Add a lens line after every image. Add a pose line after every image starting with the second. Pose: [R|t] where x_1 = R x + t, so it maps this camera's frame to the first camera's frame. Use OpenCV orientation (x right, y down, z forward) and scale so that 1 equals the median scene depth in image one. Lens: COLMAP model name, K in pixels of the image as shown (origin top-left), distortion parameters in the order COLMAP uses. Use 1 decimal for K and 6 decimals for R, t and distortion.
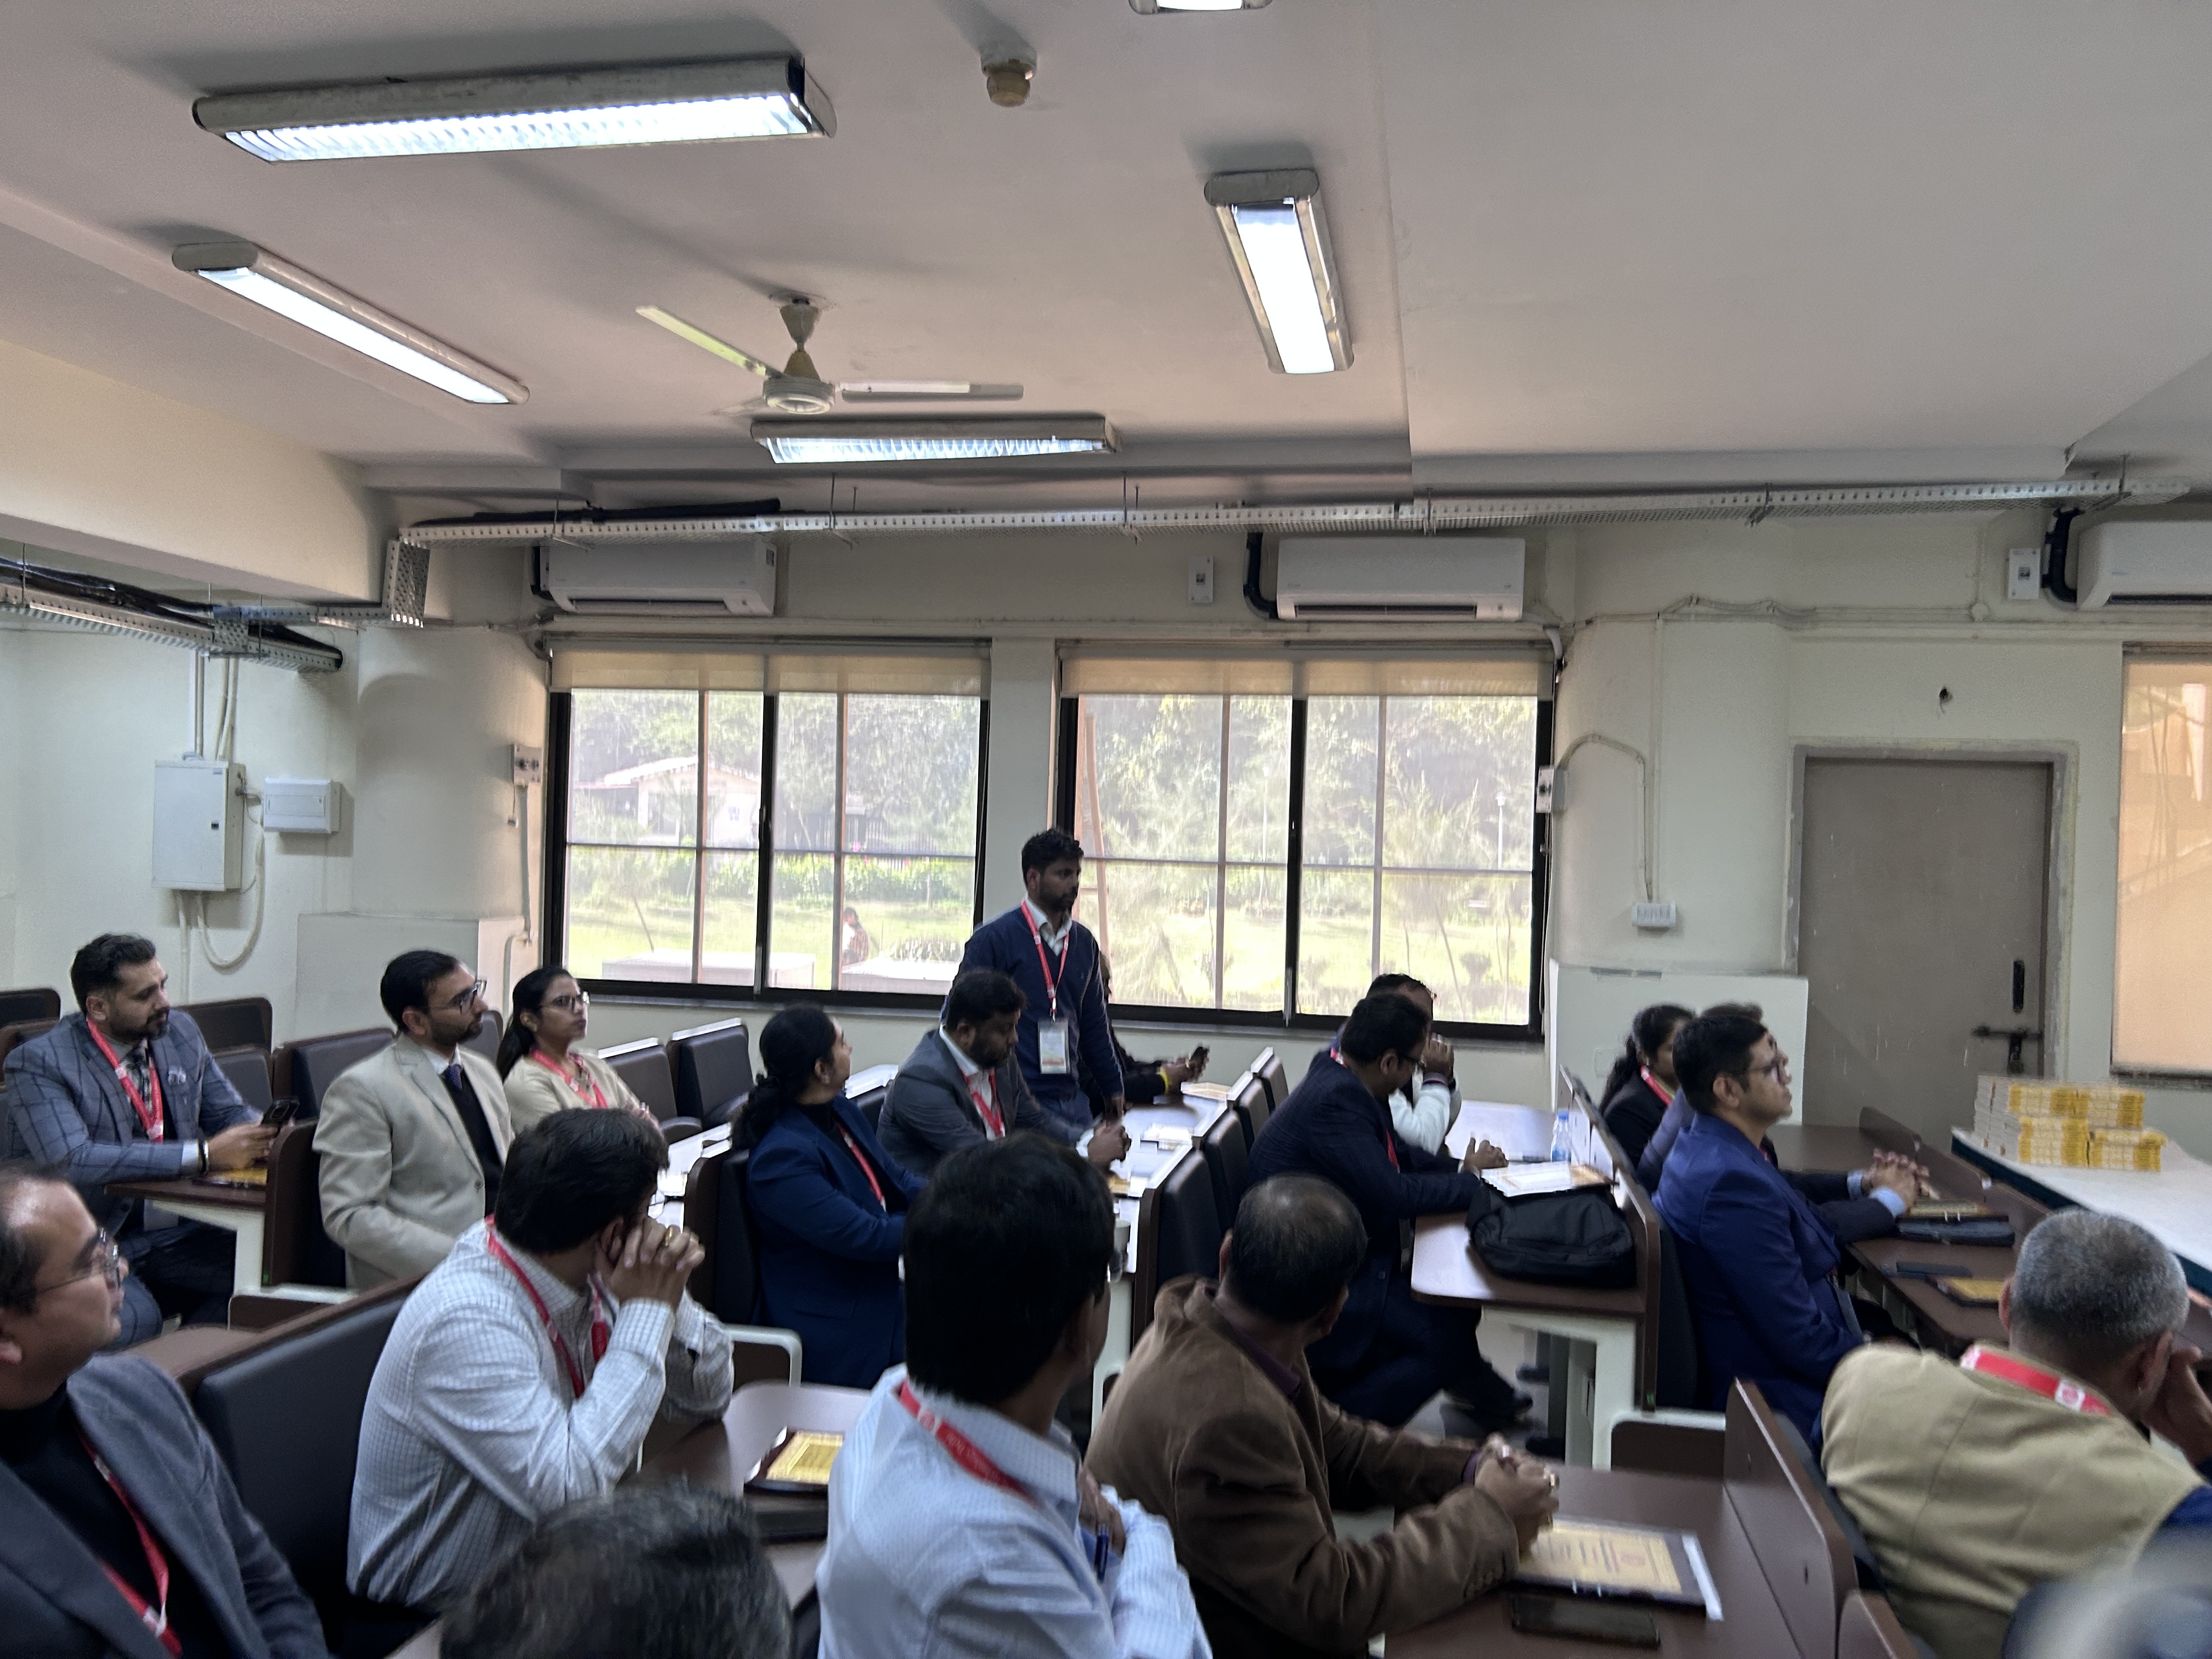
lens RADIAL K [[1676.8, 0, 1119.7], [0, 1676.8, 827.9], [0, 0, 1]] dist [0.011072, 0.005328]
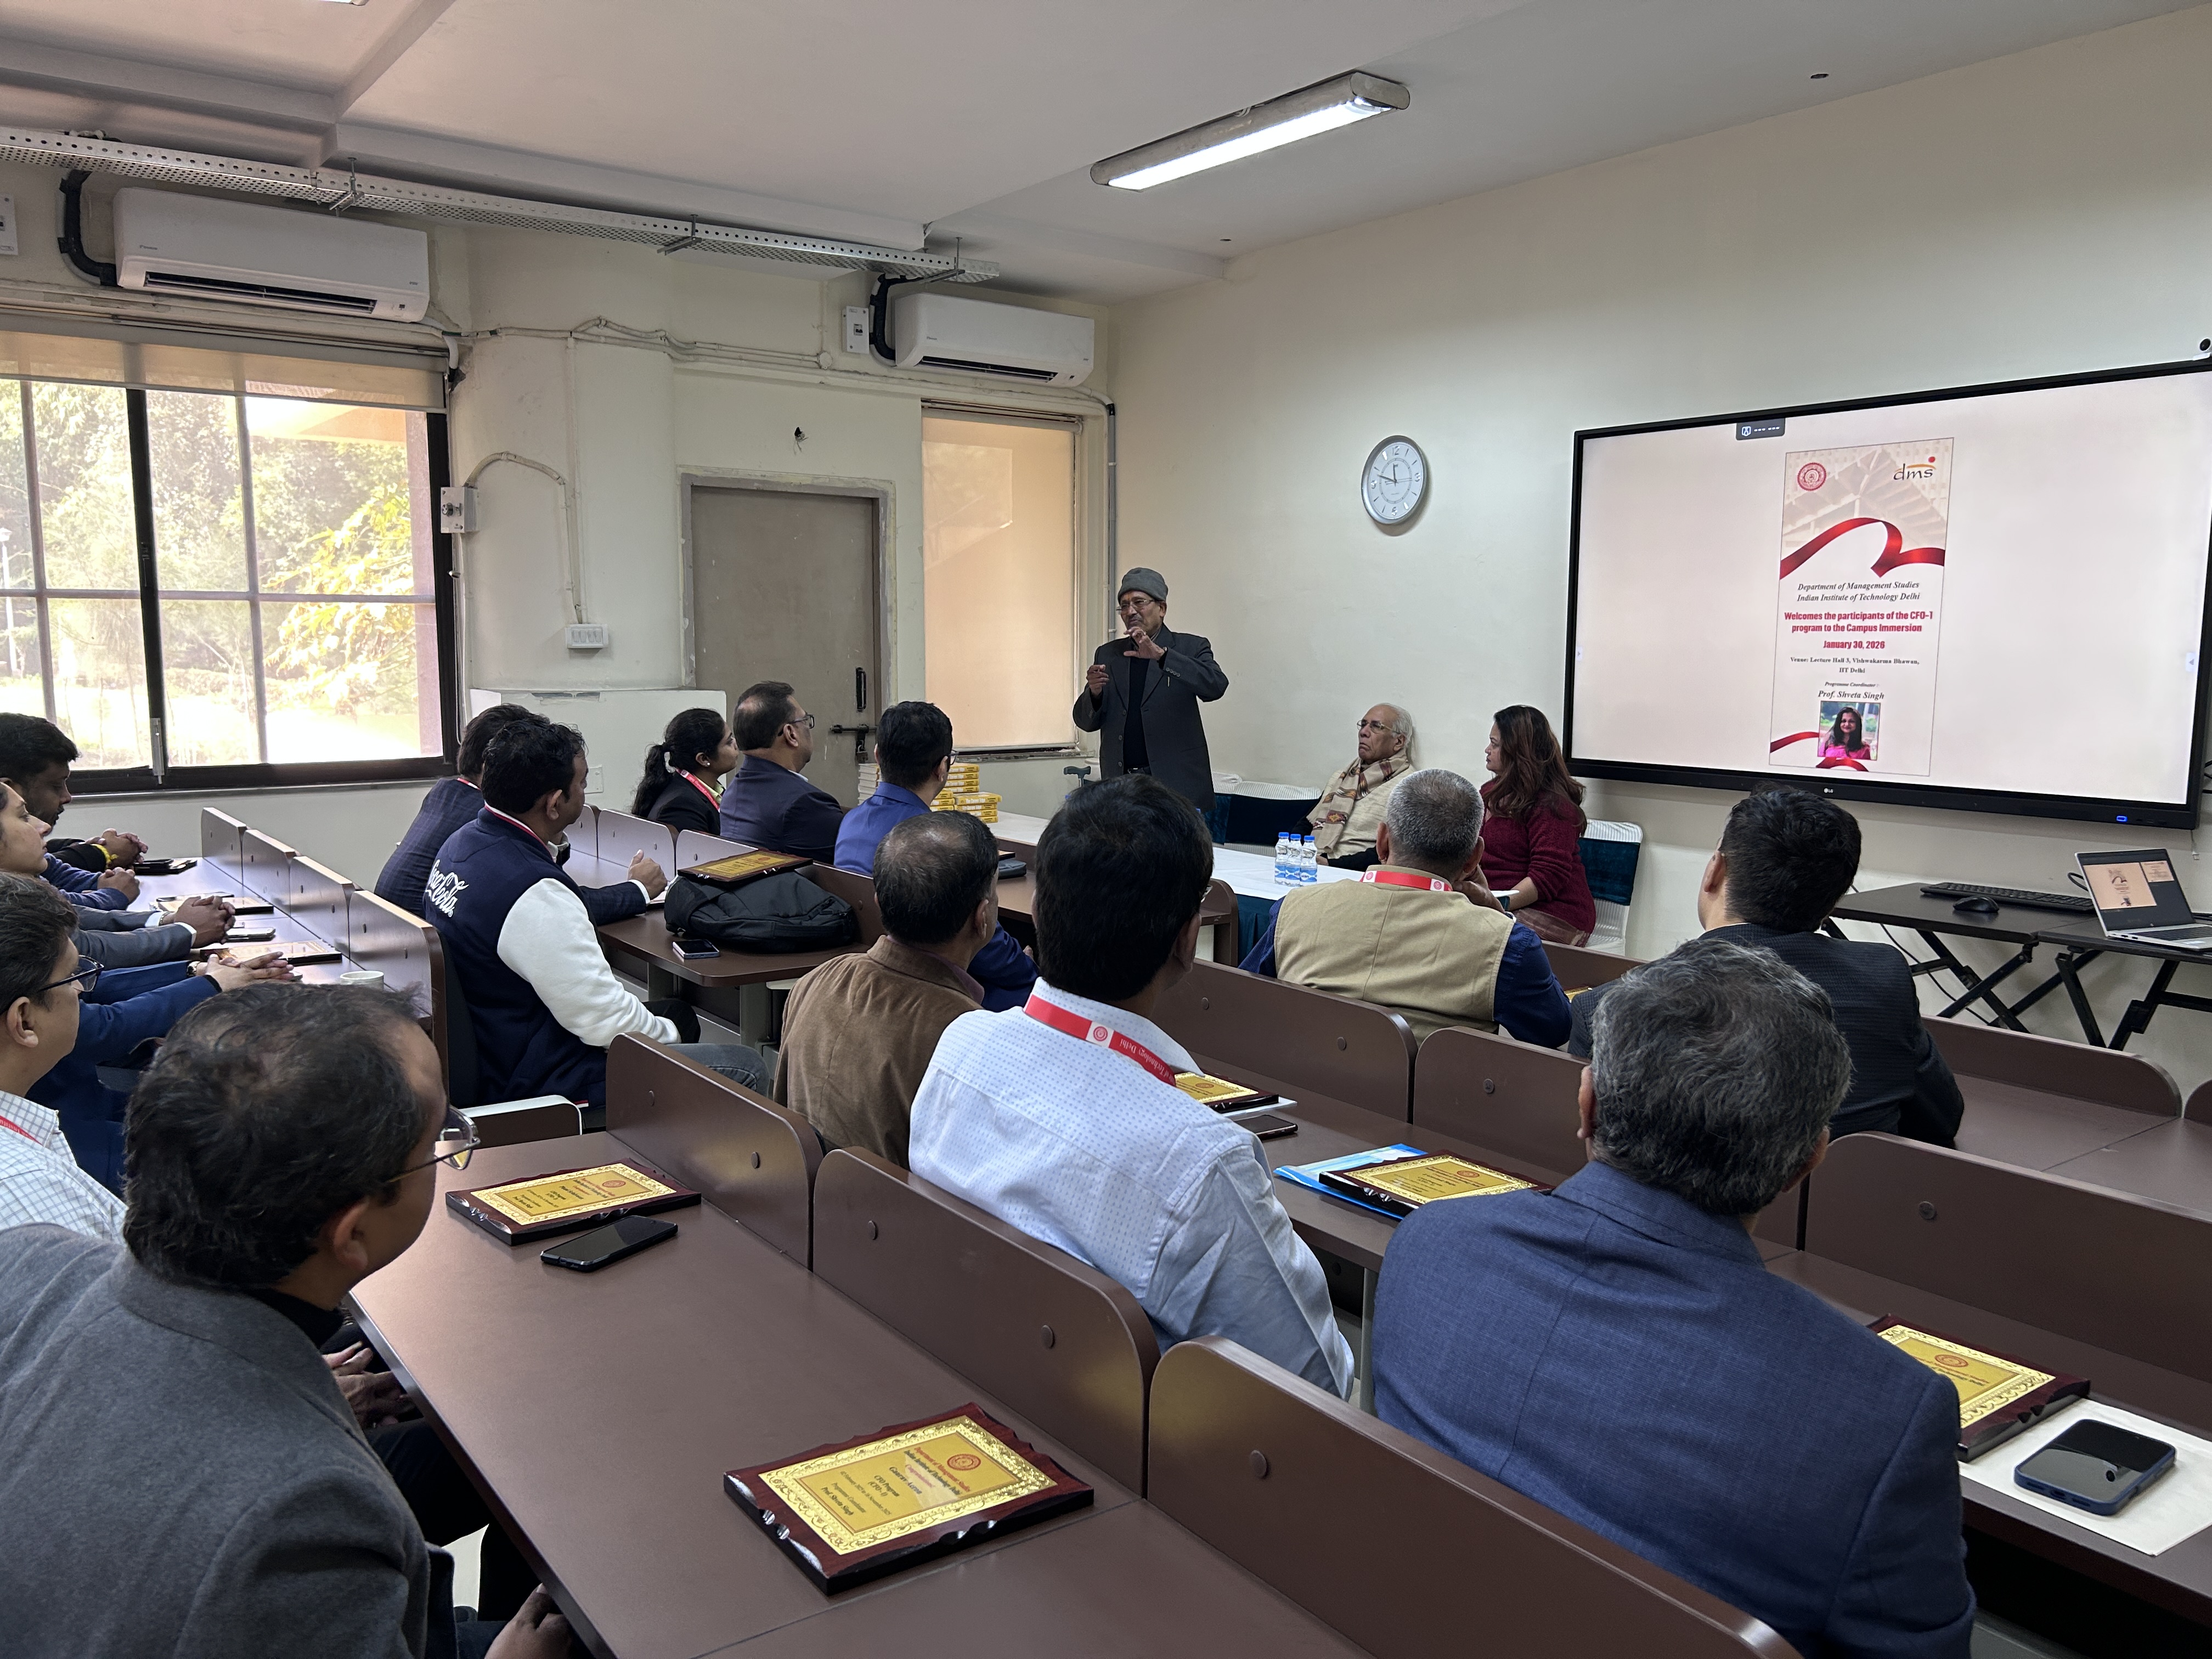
lens RADIAL K [[1676.8, 0, 1124.3], [0, 1676.8, 828.1], [0, 0, 1]] dist [0.011072, 0.005328]
pose [[0.676119, -0.111002, 0.728383, -0.211103], [-0.000505, 0.988516, 0.151113, 0.011946], [-0.736793, -0.102539, 0.668298, 0.062355]]
